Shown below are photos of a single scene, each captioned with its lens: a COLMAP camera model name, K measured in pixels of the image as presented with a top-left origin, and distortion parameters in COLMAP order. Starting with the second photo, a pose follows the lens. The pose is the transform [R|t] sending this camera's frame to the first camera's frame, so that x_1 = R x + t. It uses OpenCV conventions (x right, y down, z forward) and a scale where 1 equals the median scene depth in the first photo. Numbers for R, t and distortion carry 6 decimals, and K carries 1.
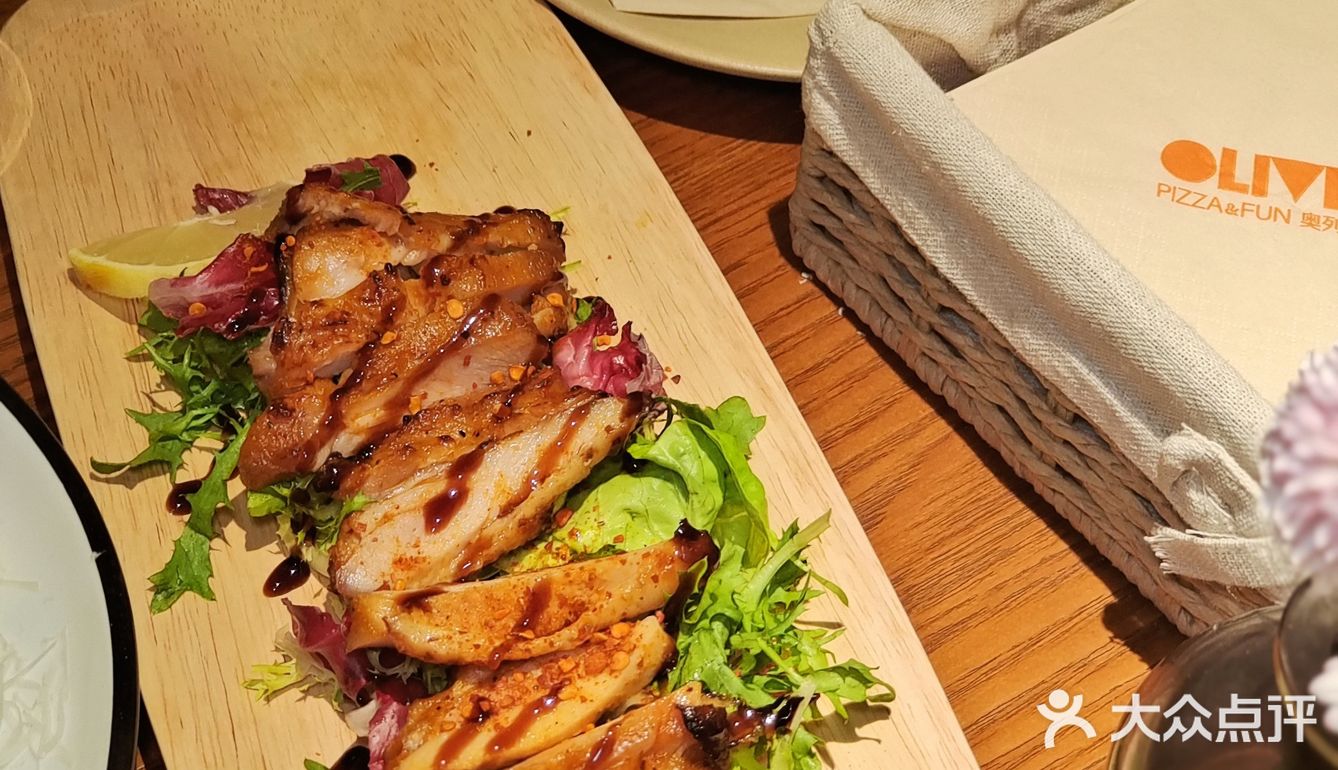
lens RADIAL K [[2595.0, 0, 668.7], [0, 2595.0, 384.5], [0, 0, 1]] dist [-0.058910, 0.000000]
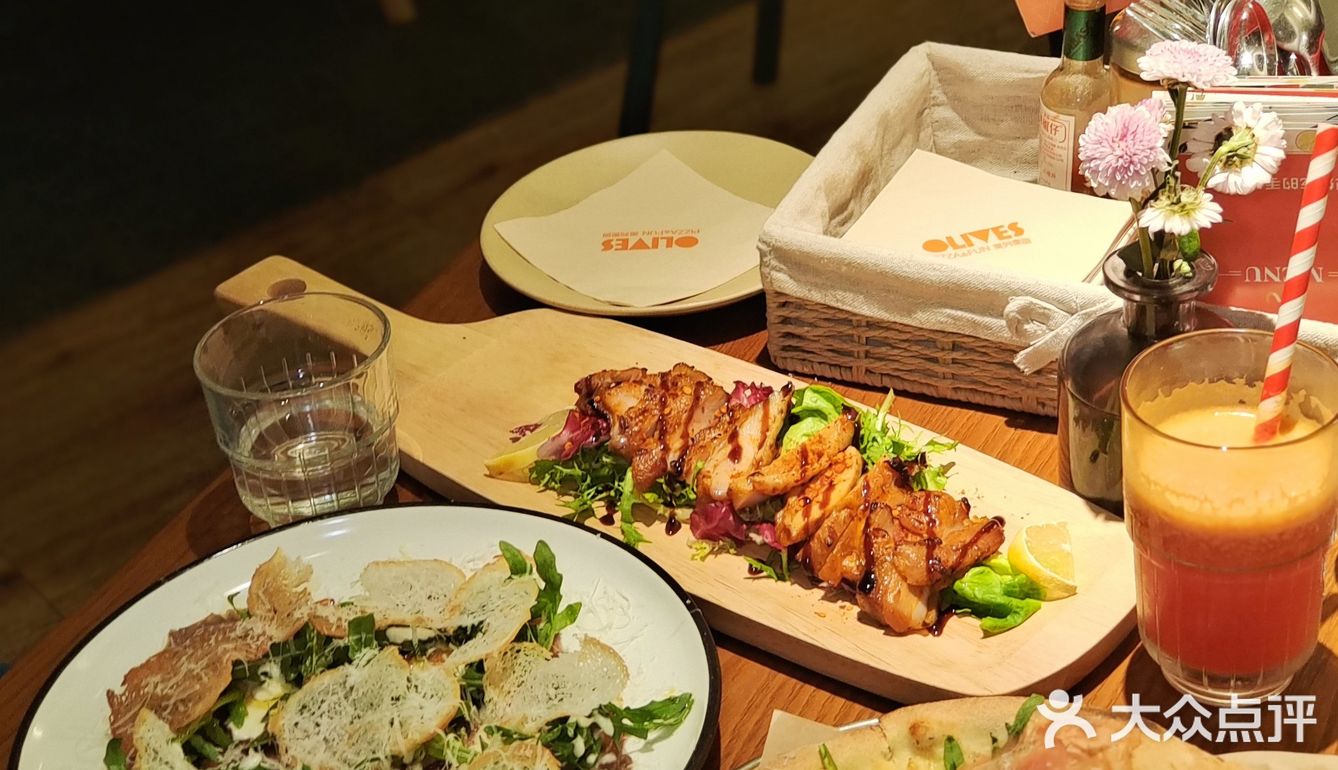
lens RADIAL K [[2595.0, 0, 669.2], [0, 2595.0, 385.1], [0, 0, 1]] dist [-0.058910, 0.000000]
pose [[0.885359, -0.346465, 0.310001, -0.766307], [0.429749, 0.864278, -0.261419, 0.525757], [-0.177354, 0.364673, 0.914089, -0.962265]]
